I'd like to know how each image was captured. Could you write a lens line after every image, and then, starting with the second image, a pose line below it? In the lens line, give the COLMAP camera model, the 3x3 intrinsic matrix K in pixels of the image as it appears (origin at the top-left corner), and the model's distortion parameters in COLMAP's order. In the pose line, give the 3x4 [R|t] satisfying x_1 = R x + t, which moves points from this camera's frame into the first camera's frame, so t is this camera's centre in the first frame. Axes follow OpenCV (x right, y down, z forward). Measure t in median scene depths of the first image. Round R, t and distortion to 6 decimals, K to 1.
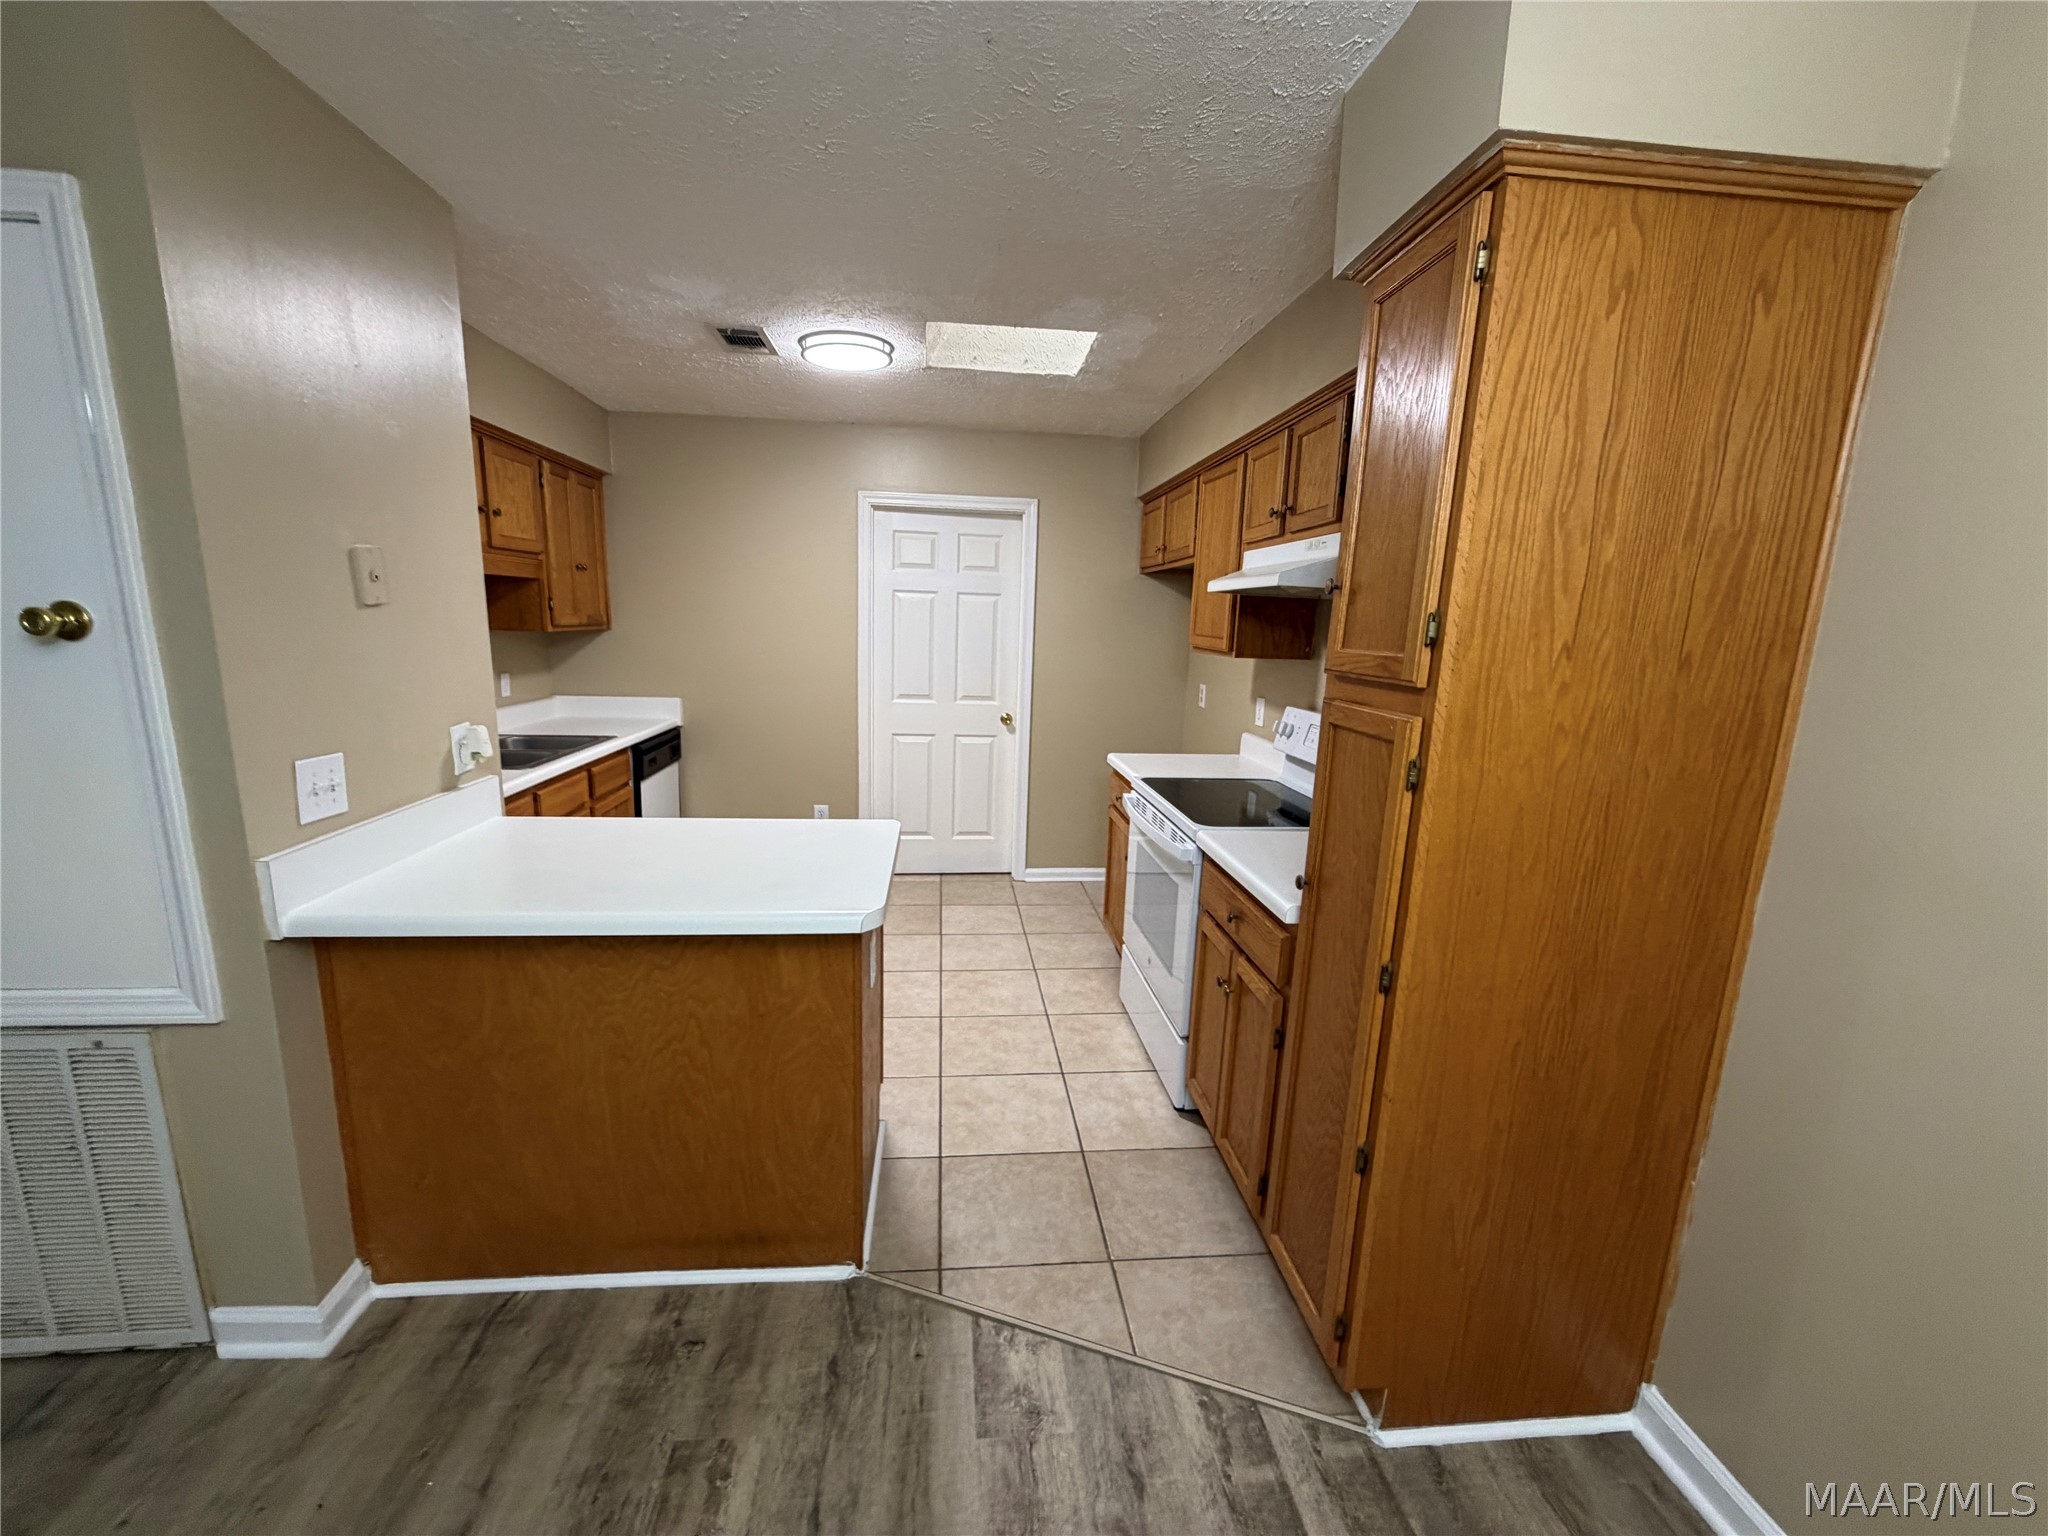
lens RADIAL K [[814.8, 0, 1020.7], [0, 814.8, 771.9], [0, 0, 1]] dist [0.001234, -0.000487]
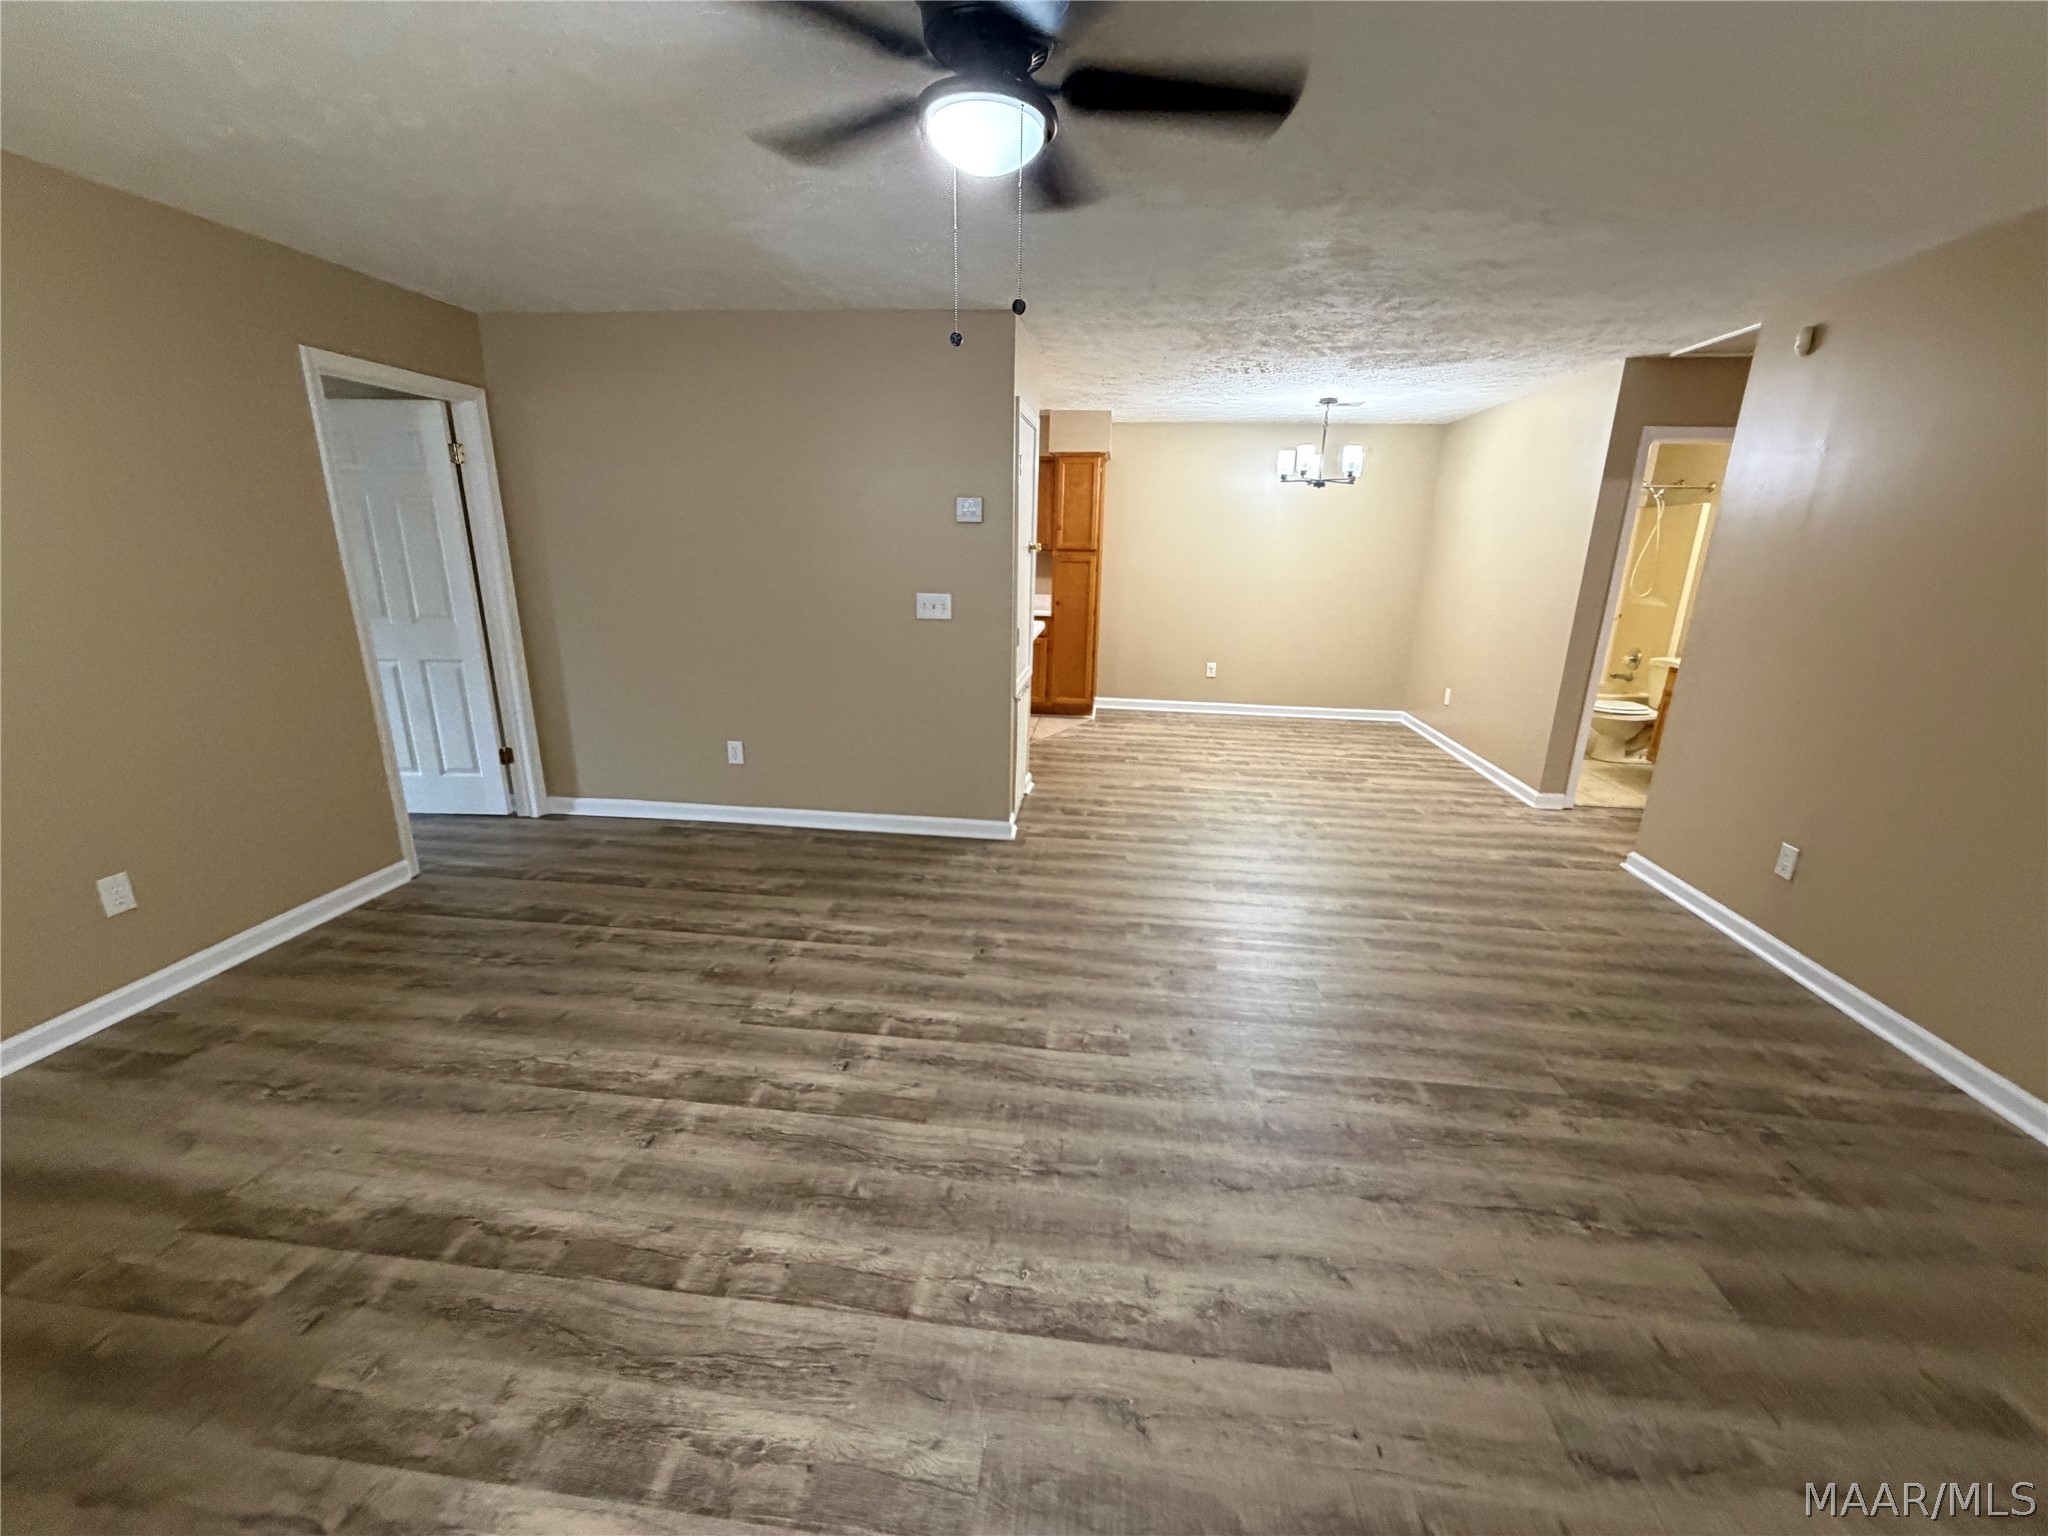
lens RADIAL K [[814.8, 0, 1020.7], [0, 814.8, 771.9], [0, 0, 1]] dist [0.001234, -0.000487]
pose [[0.209333, -0.295244, 0.932207, -2.459410], [0.171559, 0.949631, 0.262238, -0.105130], [-0.962677, 0.105033, 0.249440, 0.169270]]
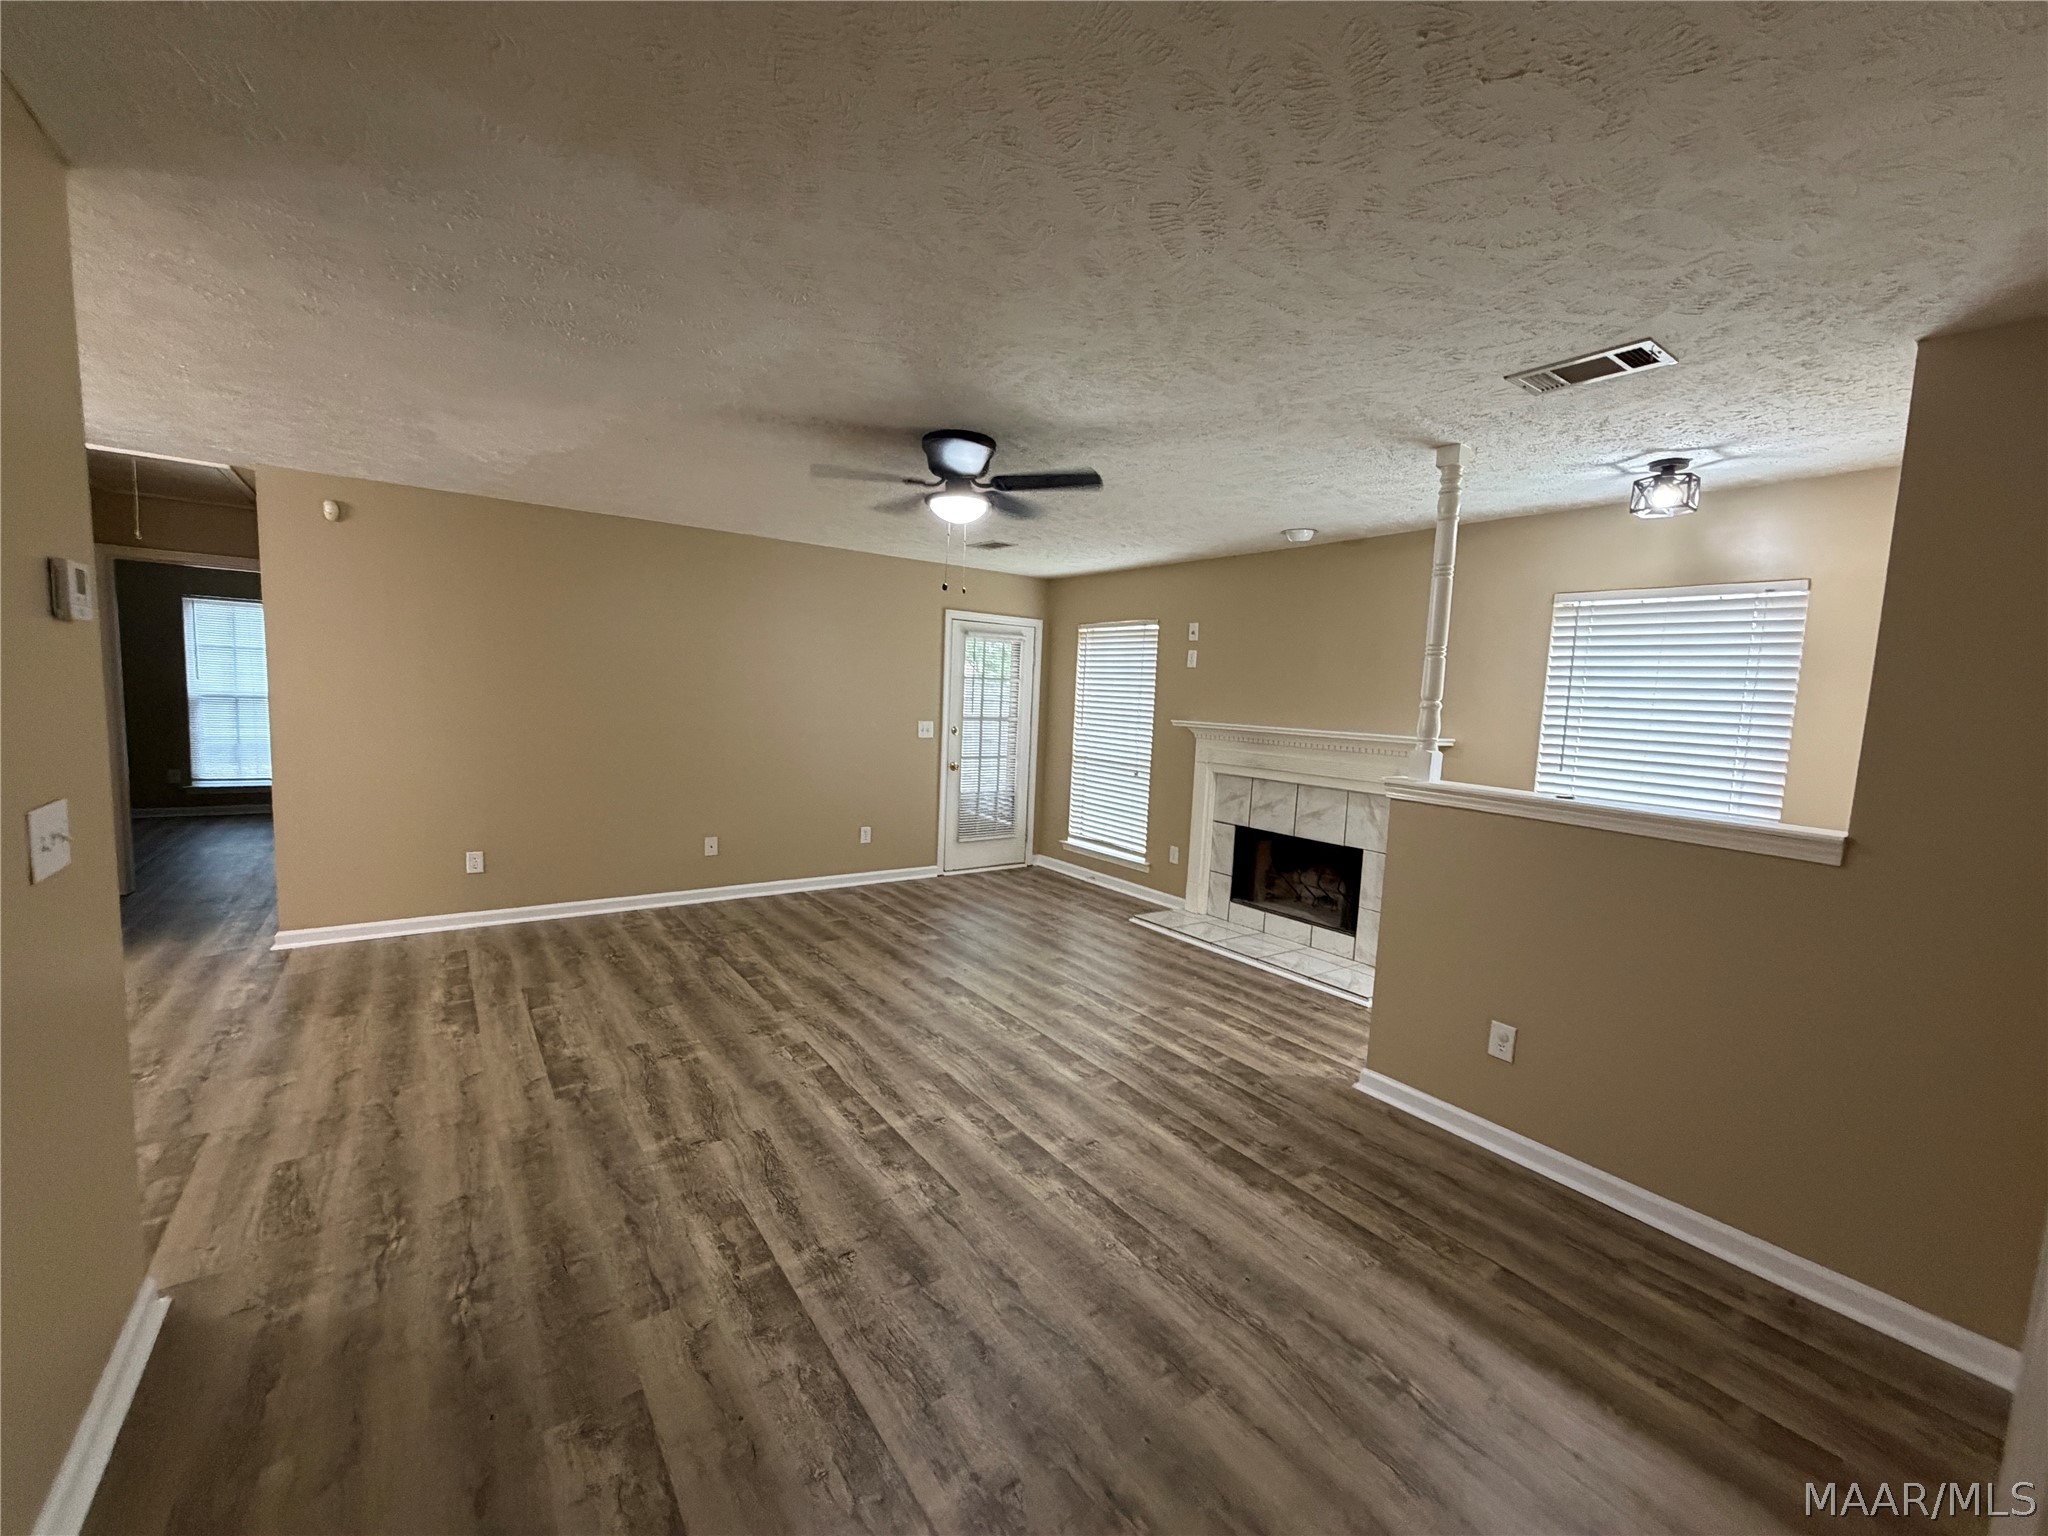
lens RADIAL K [[814.8, 0, 1020.7], [0, 814.8, 771.9], [0, 0, 1]] dist [0.001234, -0.000487]
pose [[-0.856176, -0.017178, -0.516398, -1.221482], [-0.165417, 0.955956, 0.242457, -0.324159], [0.489489, 0.293007, -0.821308, 1.484361]]
